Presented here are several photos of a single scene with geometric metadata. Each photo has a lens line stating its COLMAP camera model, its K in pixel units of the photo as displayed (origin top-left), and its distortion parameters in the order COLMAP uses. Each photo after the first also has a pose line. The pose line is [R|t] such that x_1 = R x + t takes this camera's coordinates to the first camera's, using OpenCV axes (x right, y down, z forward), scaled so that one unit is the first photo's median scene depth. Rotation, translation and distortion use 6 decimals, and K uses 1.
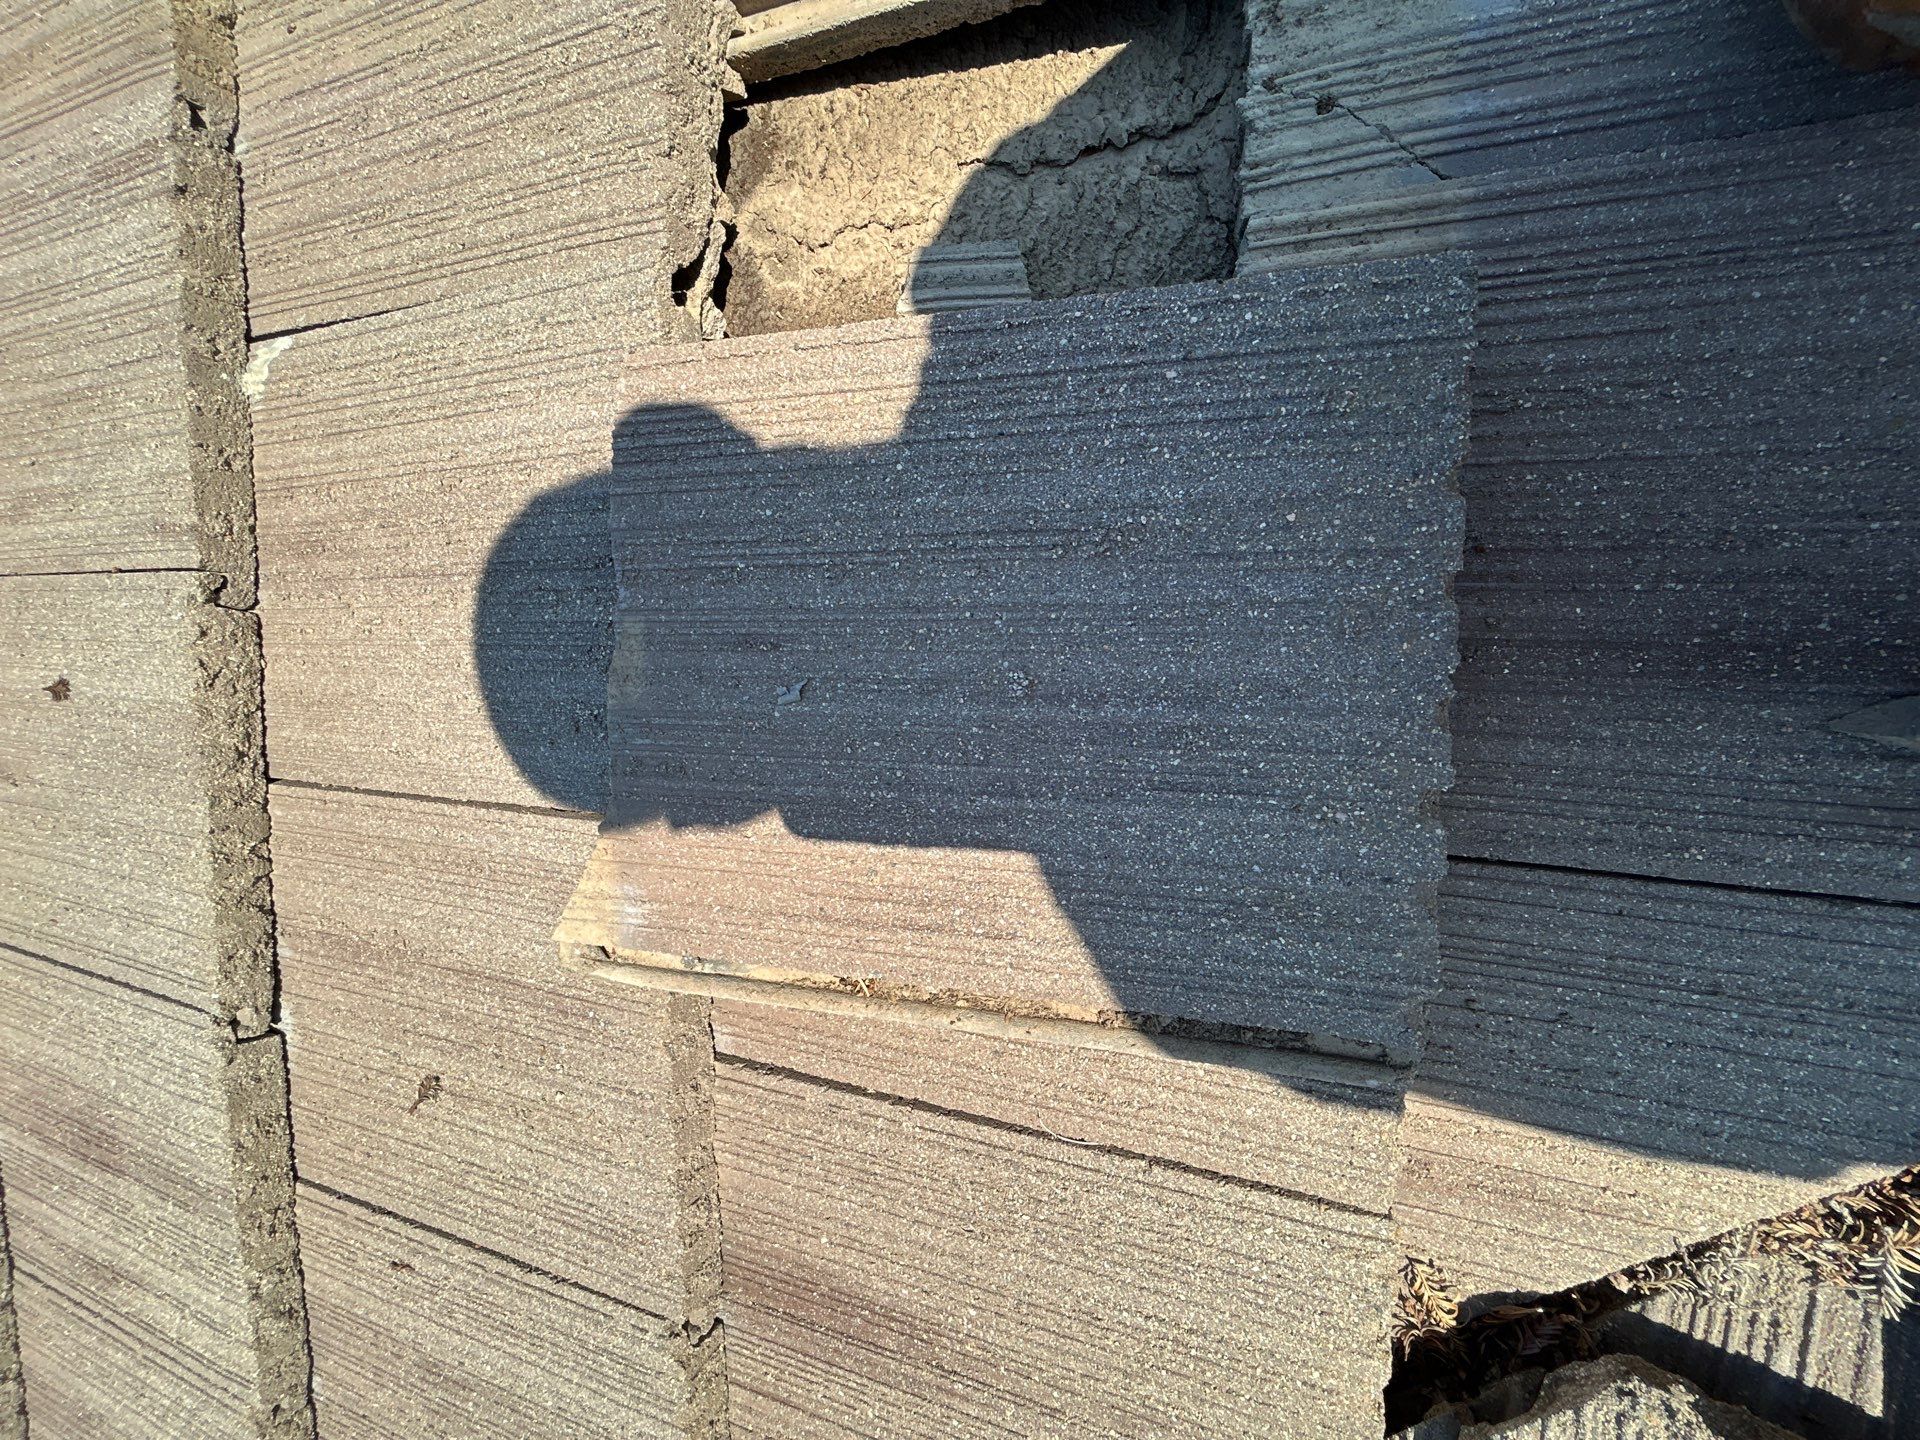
lens RADIAL K [[750.1, 0, 951.2], [0, 750.1, 718.8], [0, 0, 1]] dist [0.013095, -0.006421]
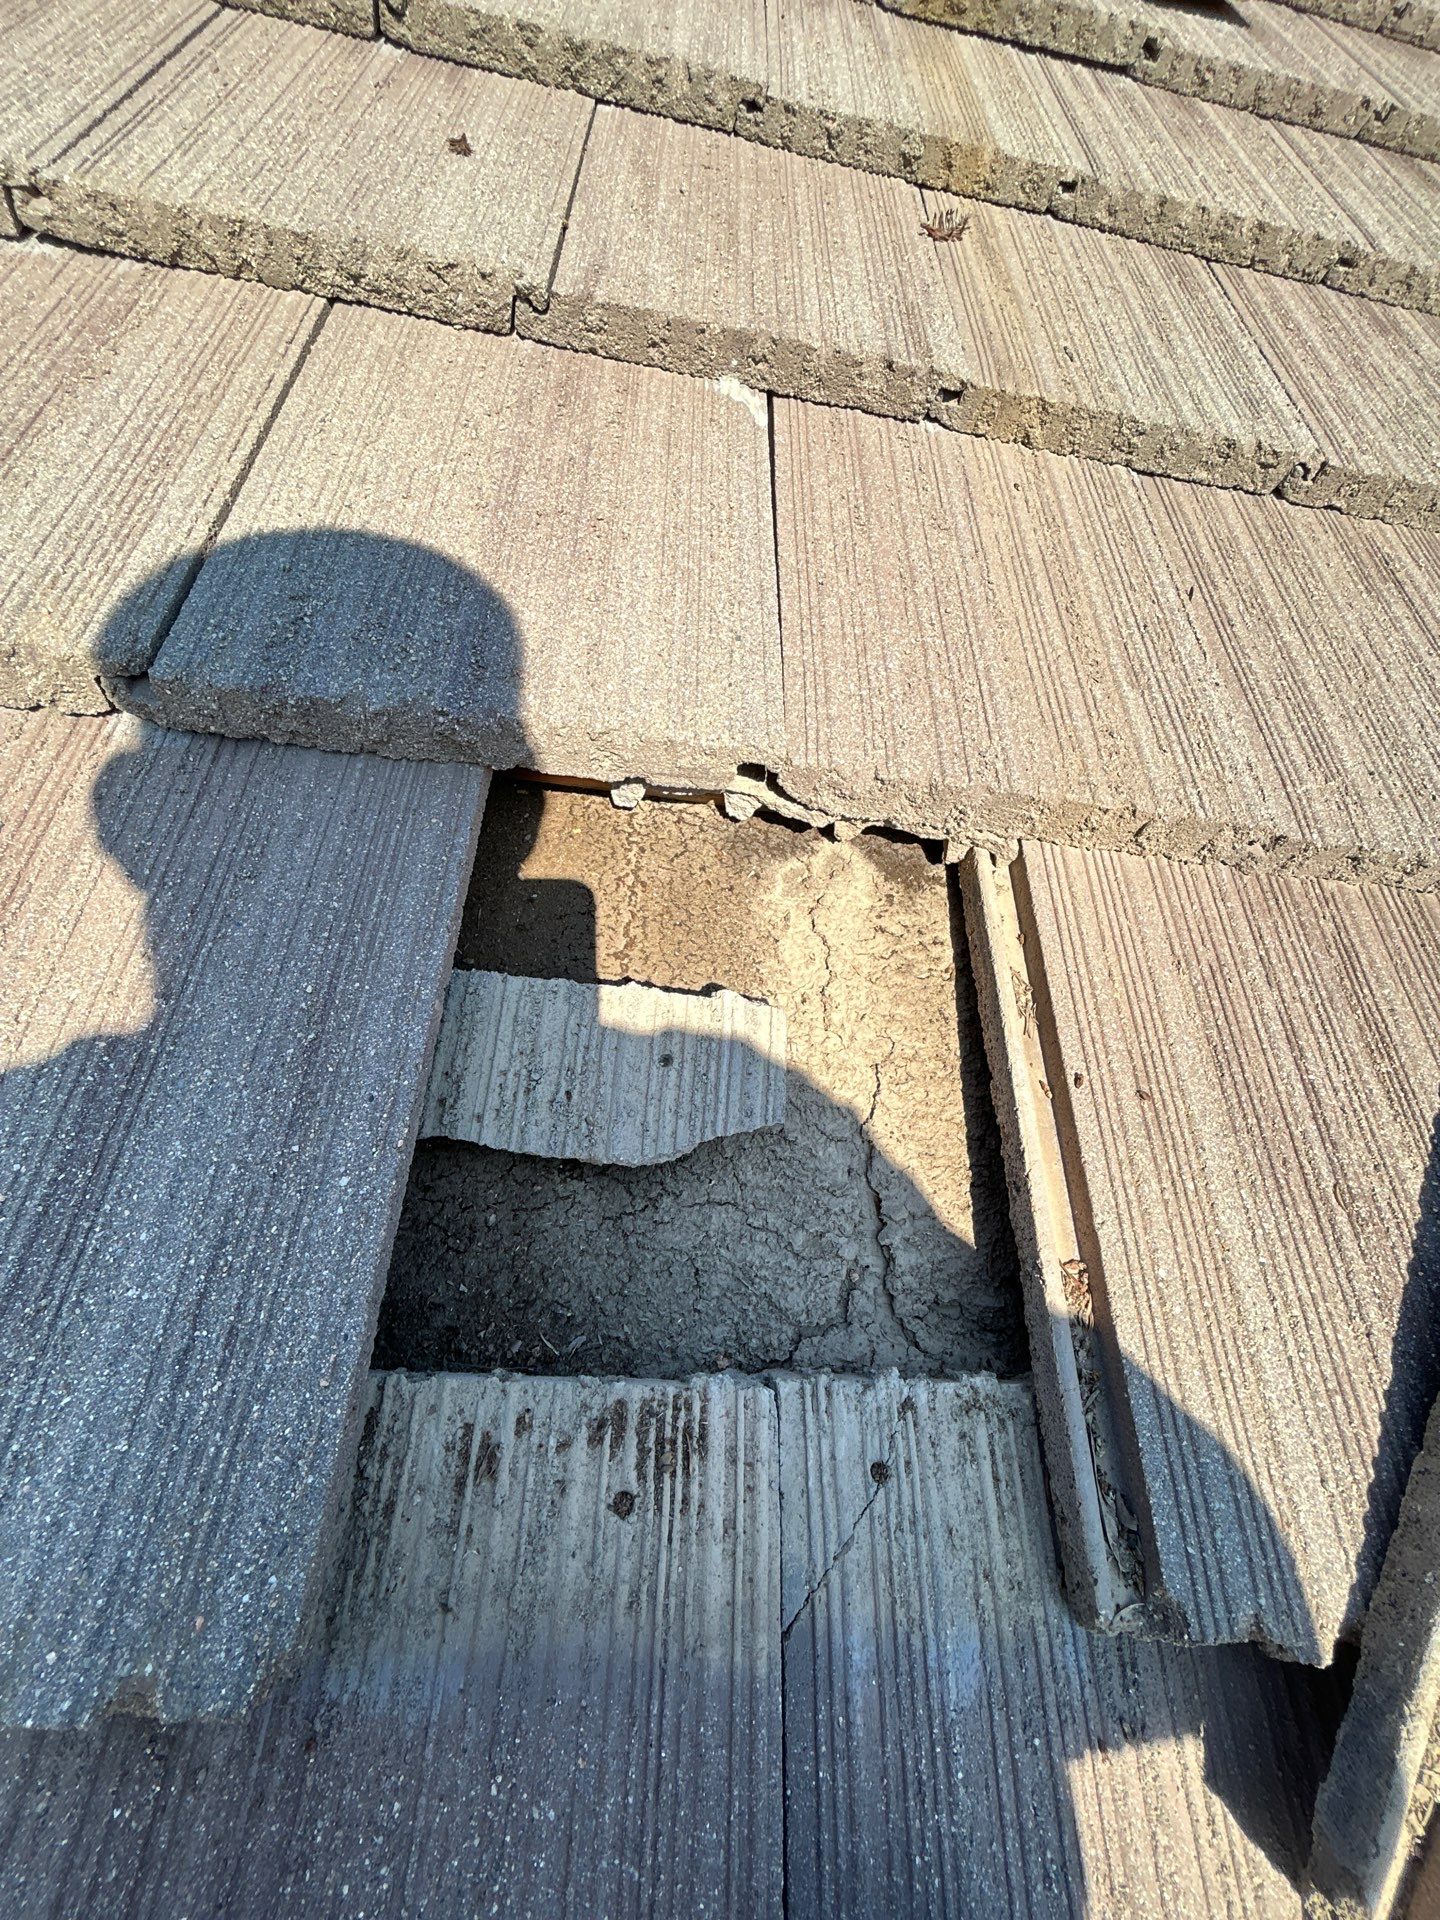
lens RADIAL K [[769.5, 0, 722.1], [0, 769.5, 956.2], [0, 0, 1]] dist [0.010408, -0.004358]
pose [[-0.046299, 0.989811, -0.134648, 0.011663], [-0.969386, -0.077058, -0.233138, -0.246287], [-0.241139, 0.119732, 0.963077, 0.056261]]
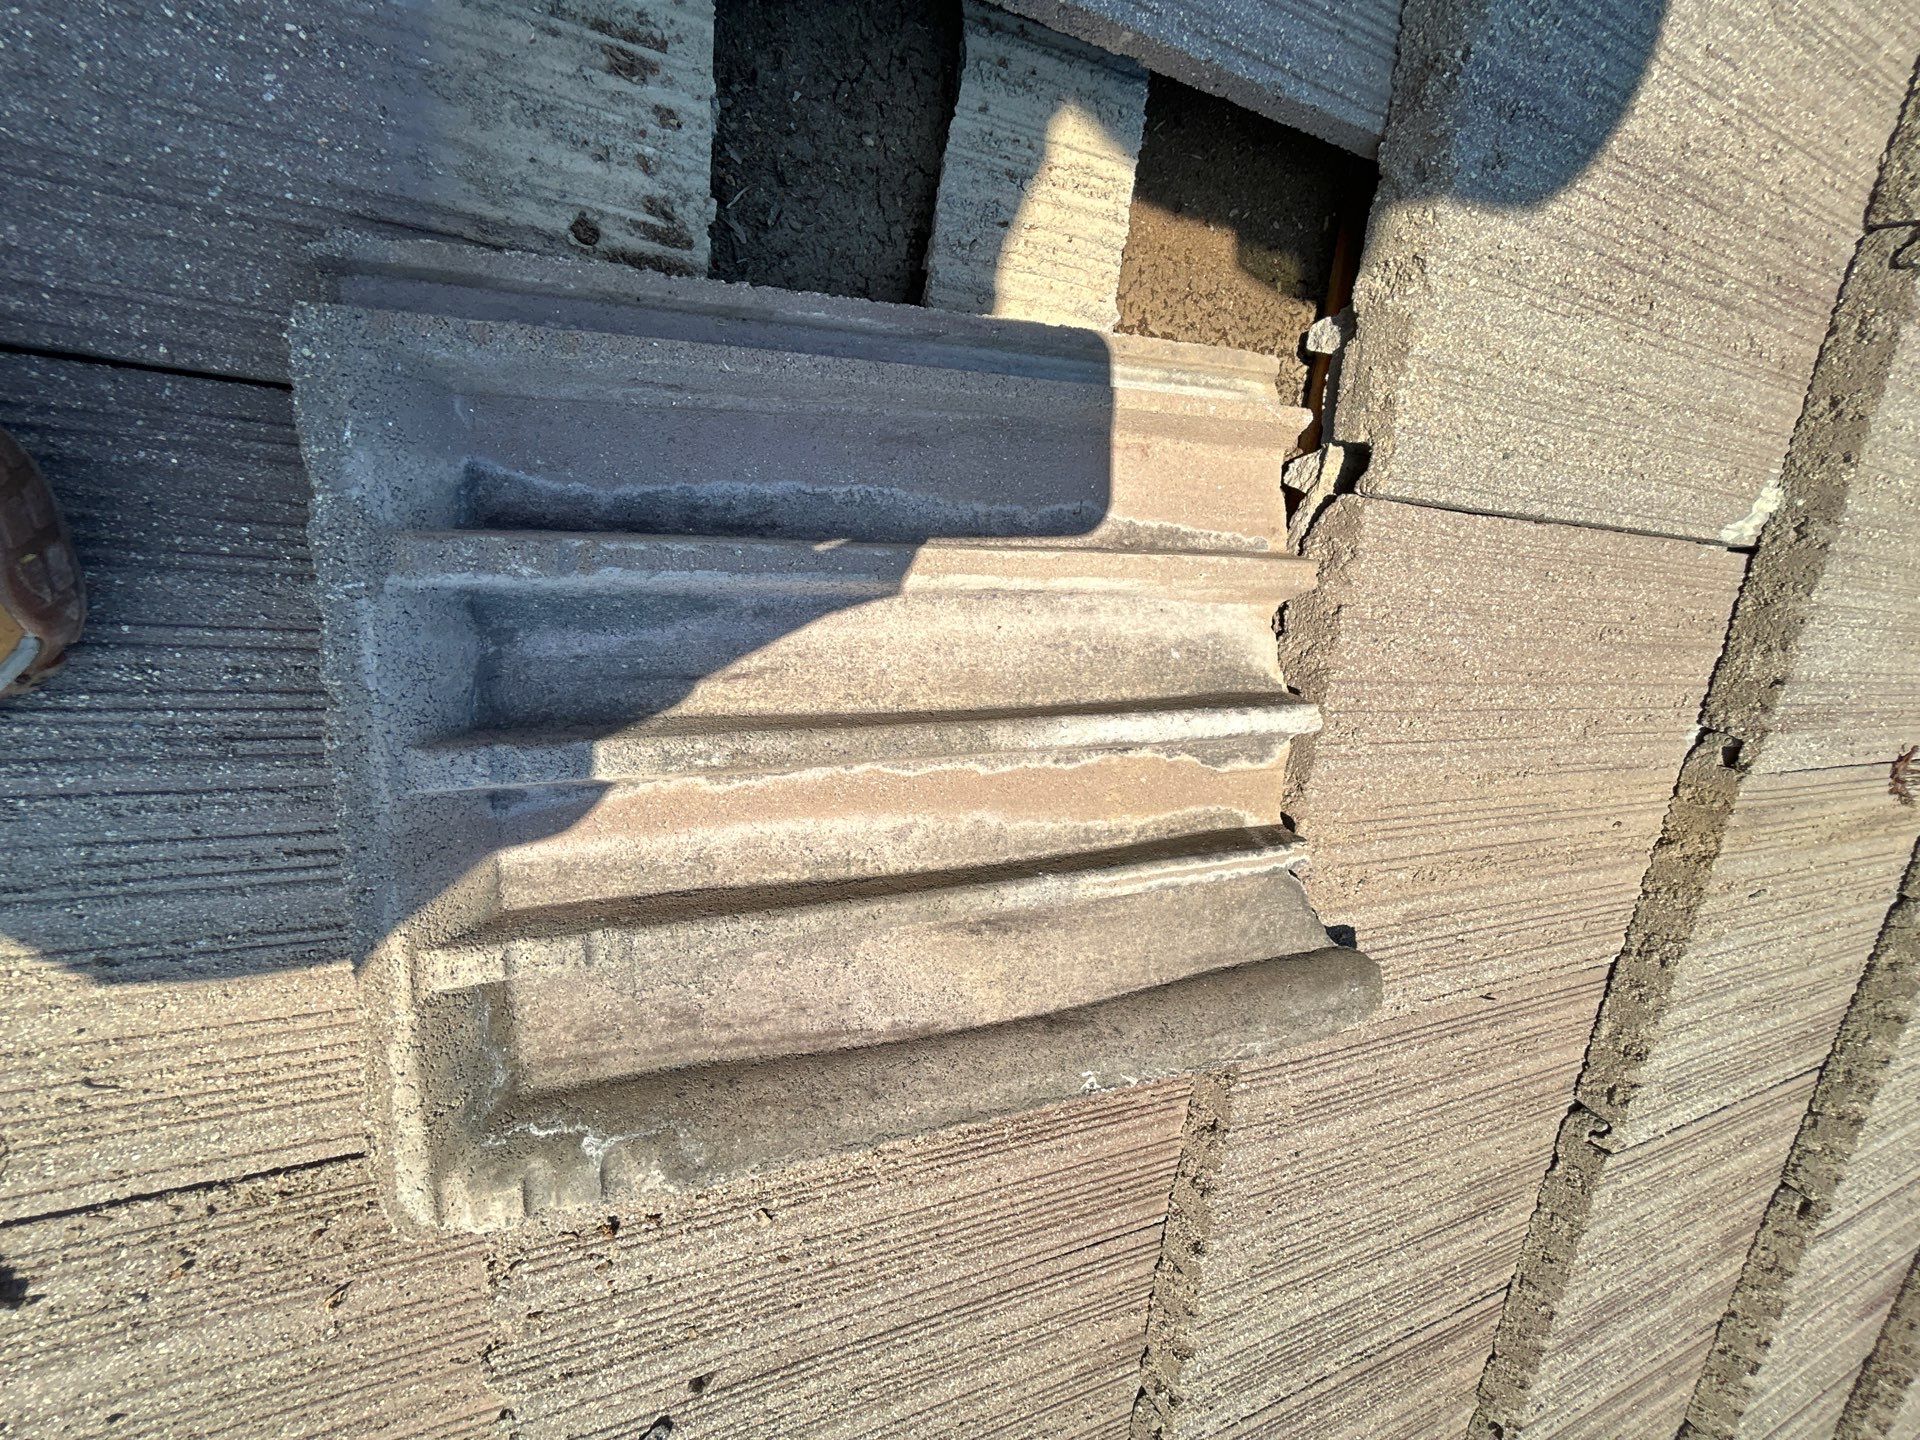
lens RADIAL K [[771.5, 0, 959.0], [0, 771.5, 723.9], [0, 0, 1]] dist [0.002447, -0.000796]
pose [[-0.996343, -0.049056, -0.069957, 0.115579], [0.068924, -0.945333, -0.318740, -0.476954], [-0.050496, -0.322396, 0.945257, 0.070352]]
